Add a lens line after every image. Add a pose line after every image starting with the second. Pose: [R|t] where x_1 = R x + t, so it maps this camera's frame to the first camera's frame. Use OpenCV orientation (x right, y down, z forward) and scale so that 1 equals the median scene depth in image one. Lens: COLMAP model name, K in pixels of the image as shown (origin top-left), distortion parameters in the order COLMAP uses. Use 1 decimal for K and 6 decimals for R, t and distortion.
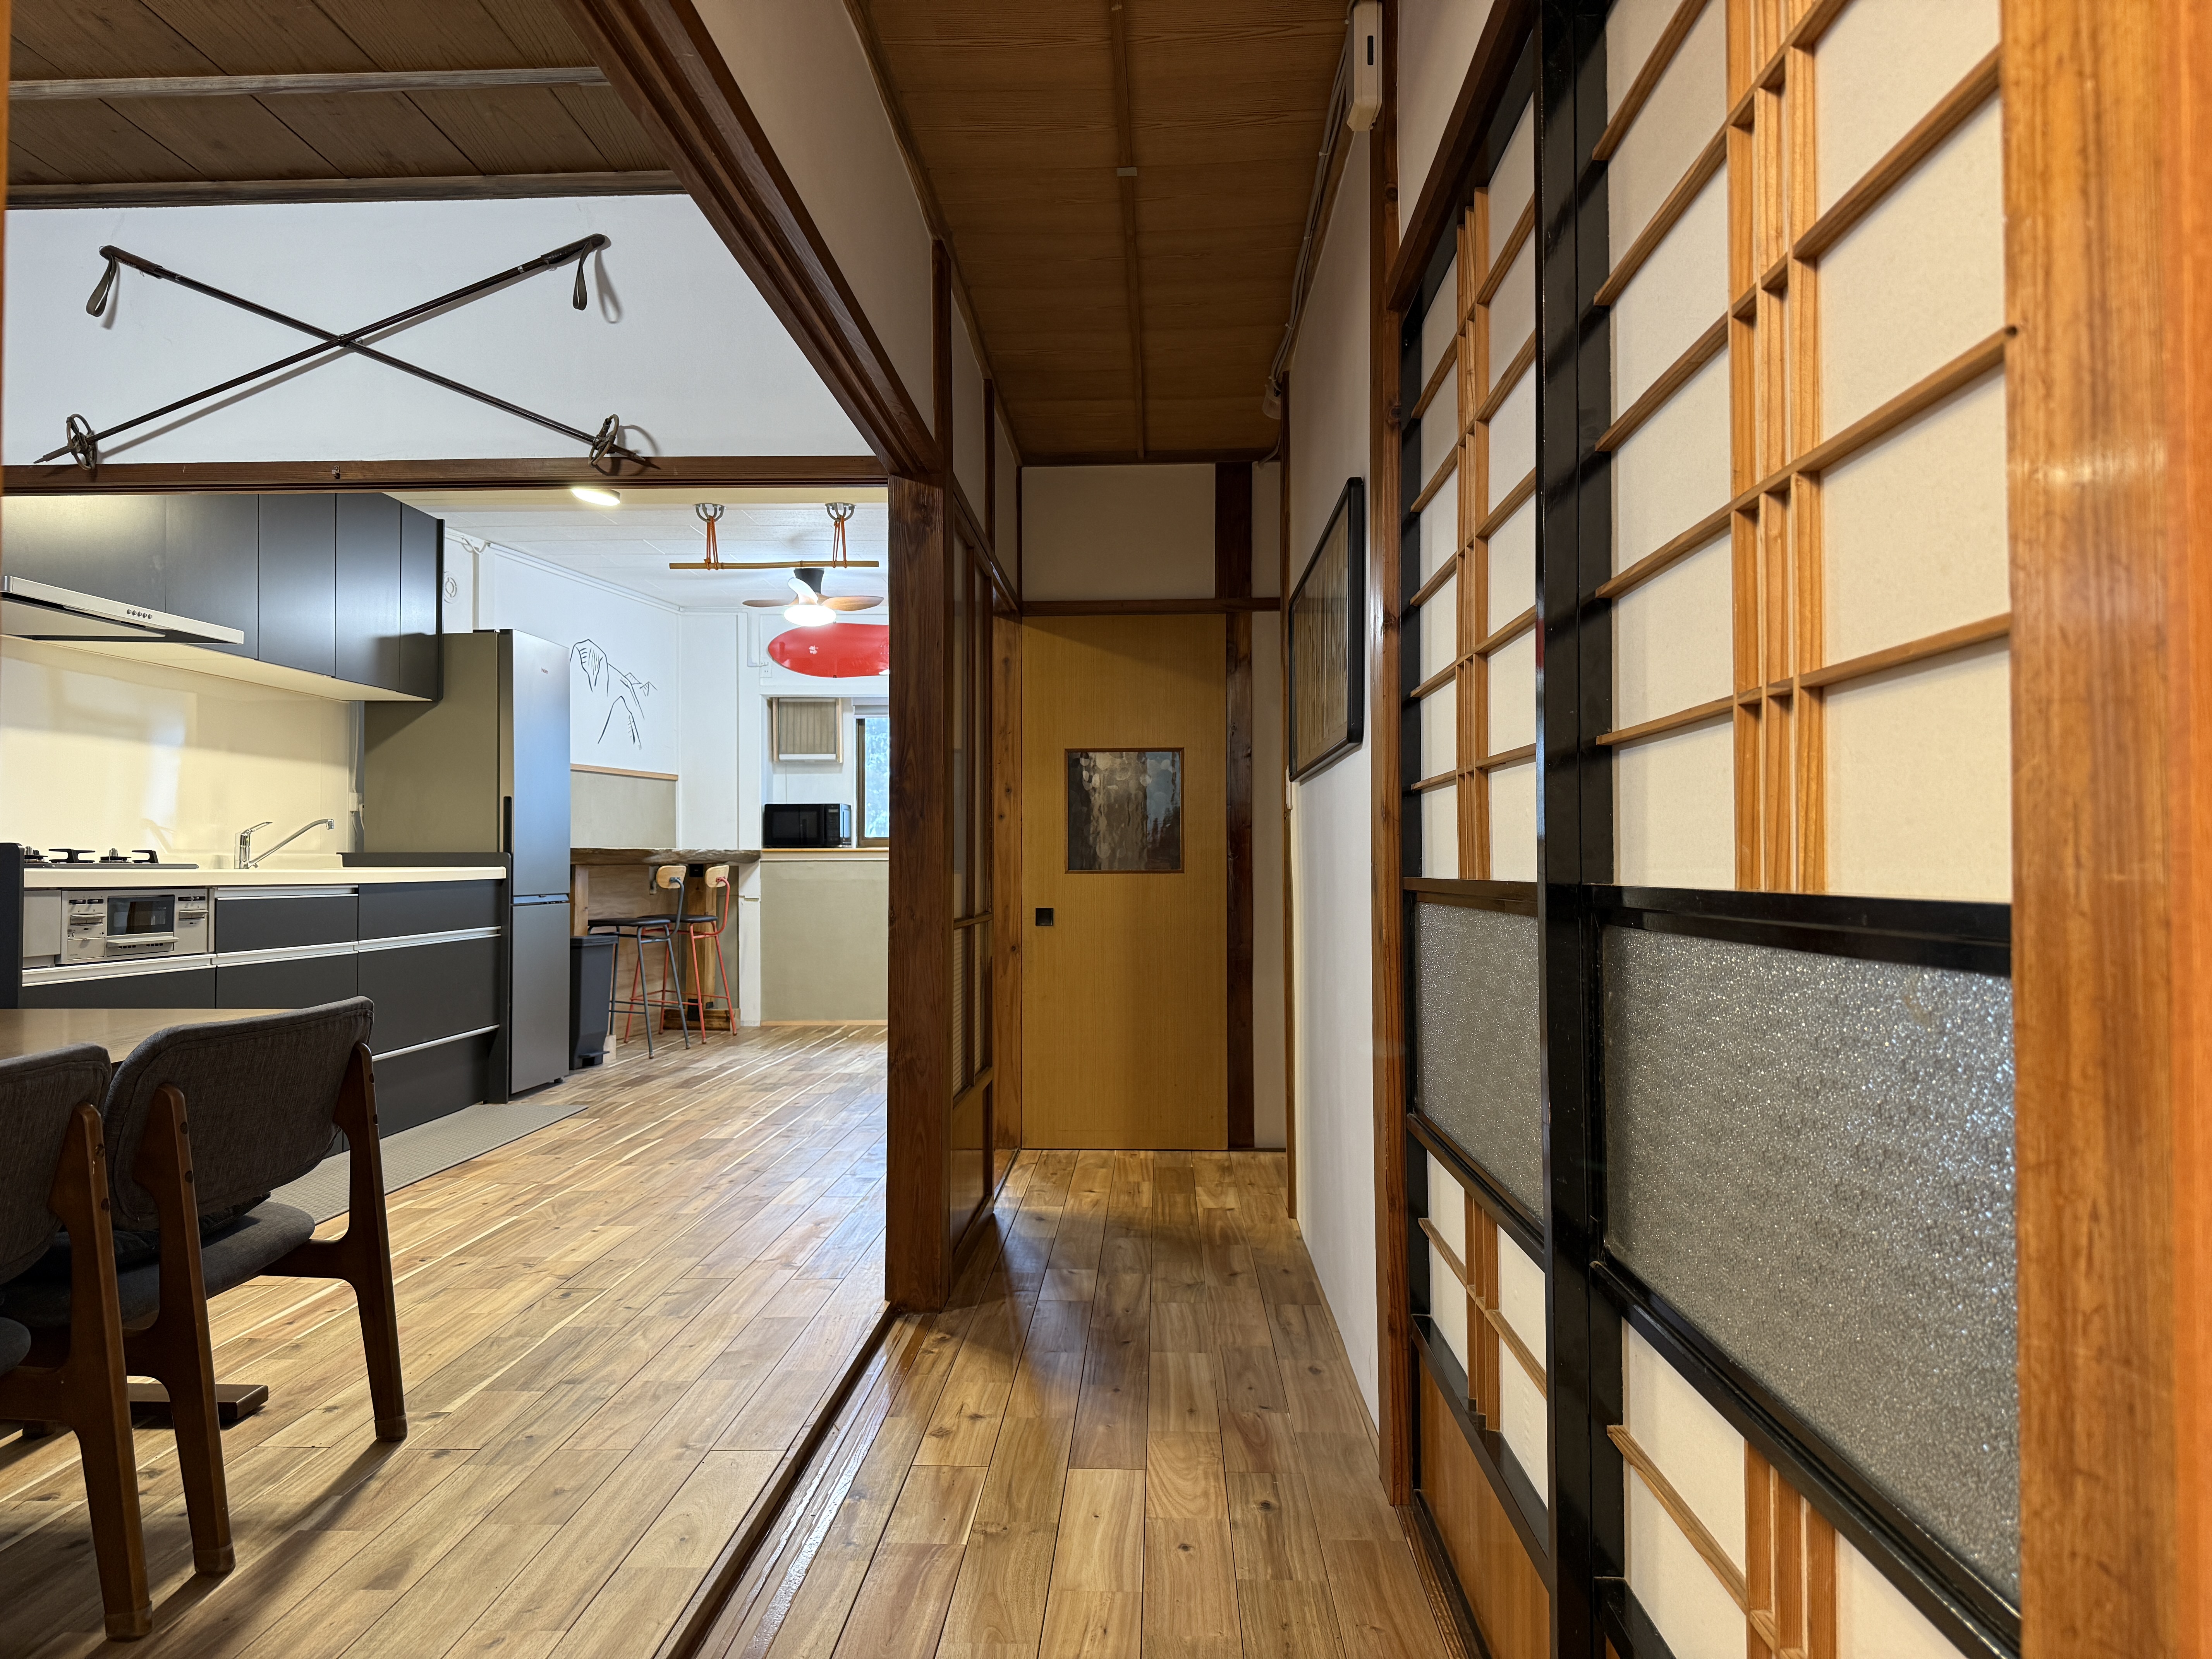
lens RADIAL K [[1555.0, 0, 1097.1], [0, 1555.0, 822.0], [0, 0, 1]] dist [0.204176, -0.350446]
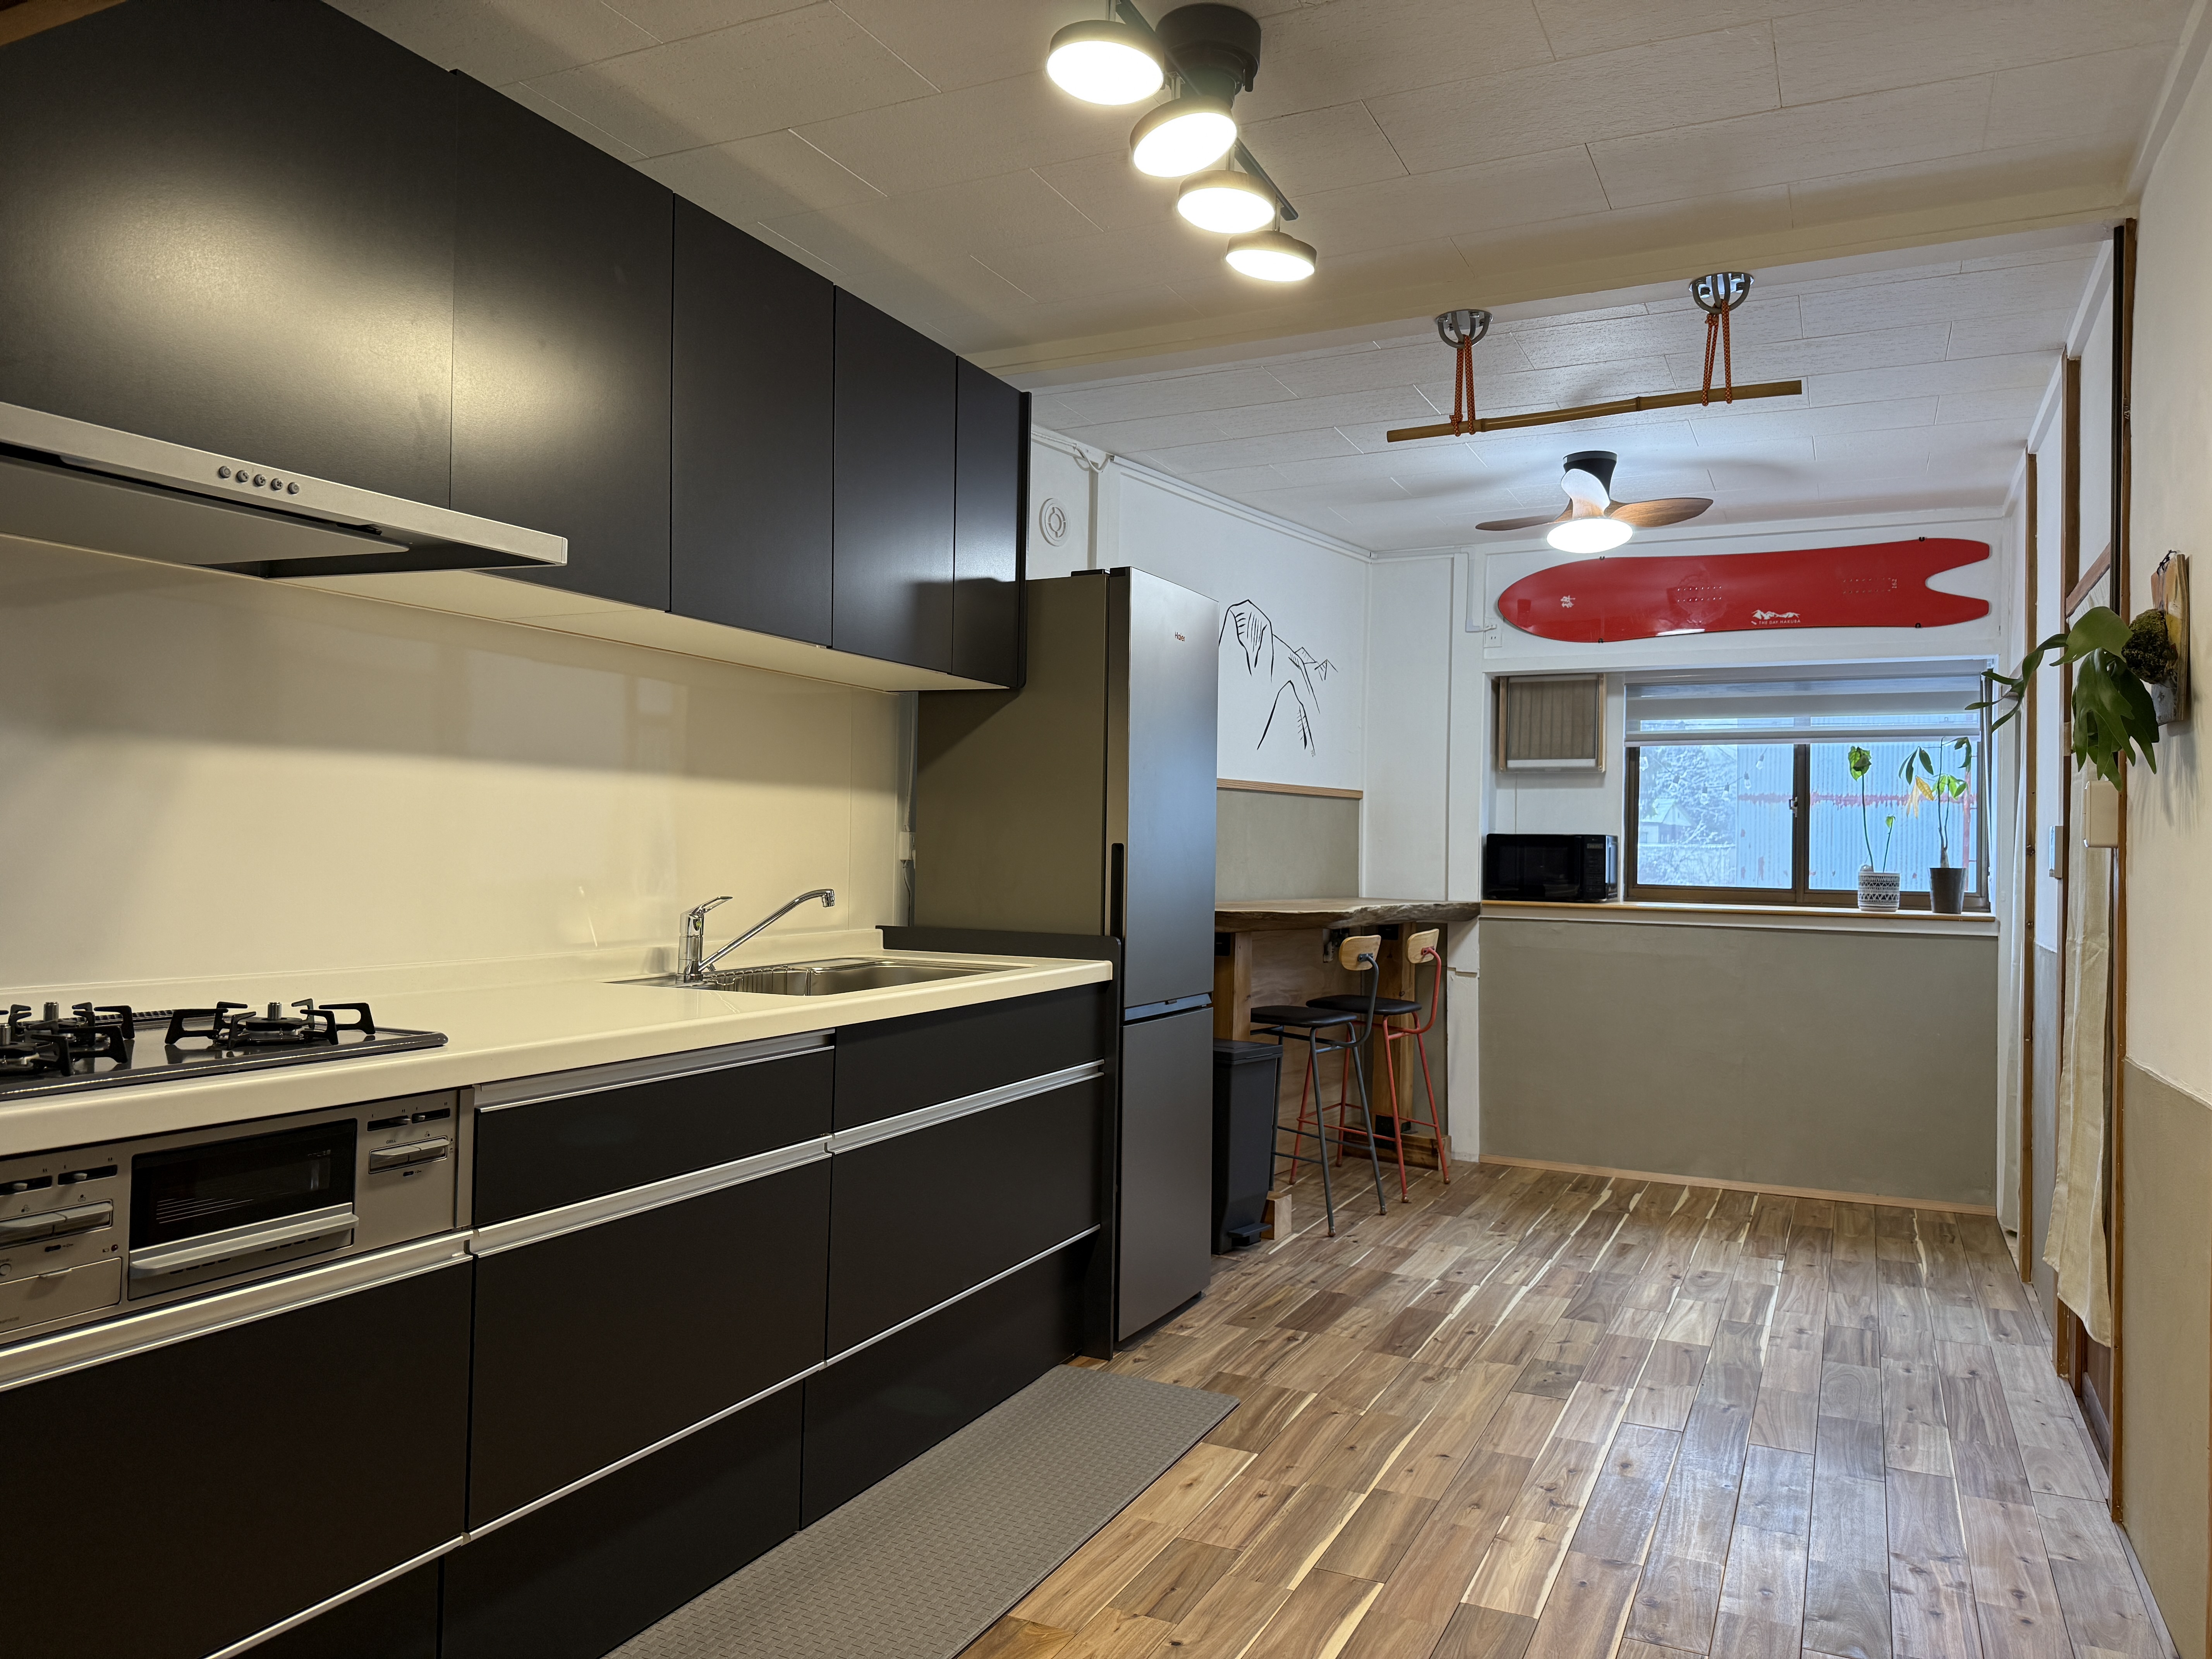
lens RADIAL K [[1554.2, 0, 1093.6], [0, 1554.2, 832.8], [0, 0, 1]] dist [0.058091, -0.062026]
pose [[0.917468, 0.014001, -0.397562, -0.122573], [-0.009720, 0.999871, 0.012782, -0.023548], [0.397690, -0.007863, 0.917486, 0.385614]]
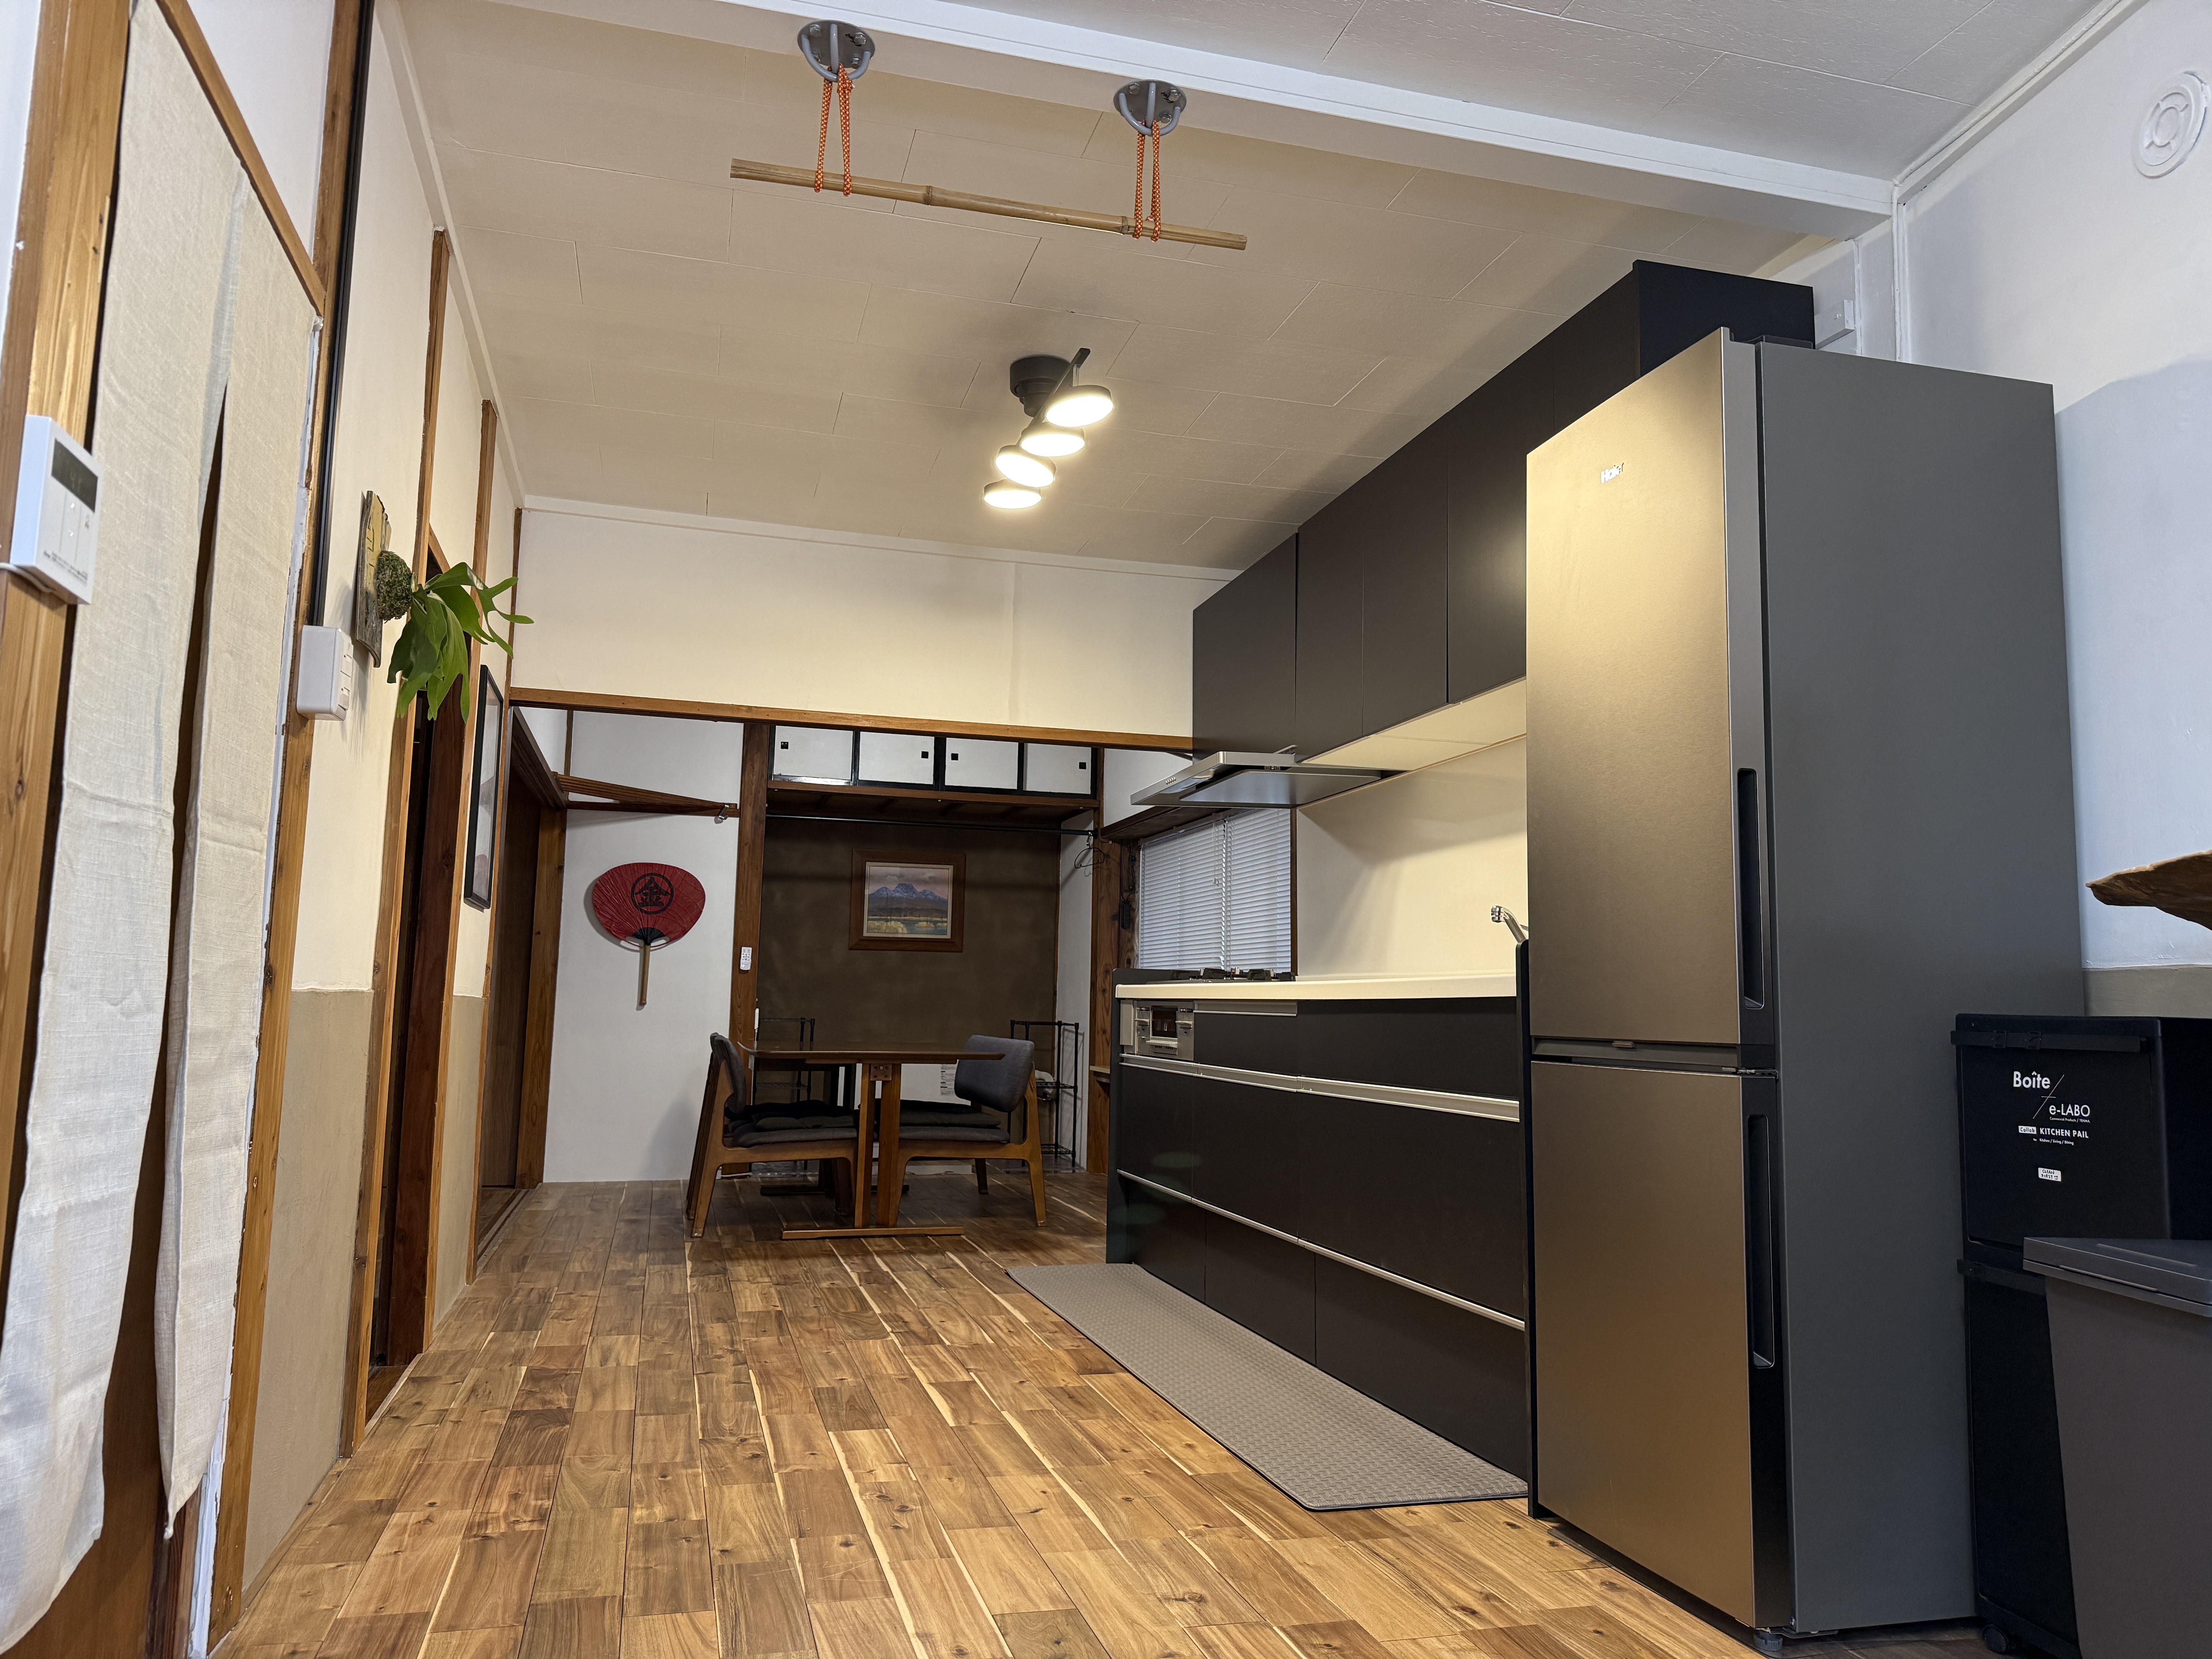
lens RADIAL K [[1562.1, 0, 1106.0], [0, 1562.1, 829.5], [0, 0, 1]] dist [0.054743, -0.070821]
pose [[-0.949649, -0.049796, -0.309333, -0.097951], [-0.006714, 0.990297, -0.138805, 0.043238], [0.313244, -0.129739, -0.940769, 1.168774]]
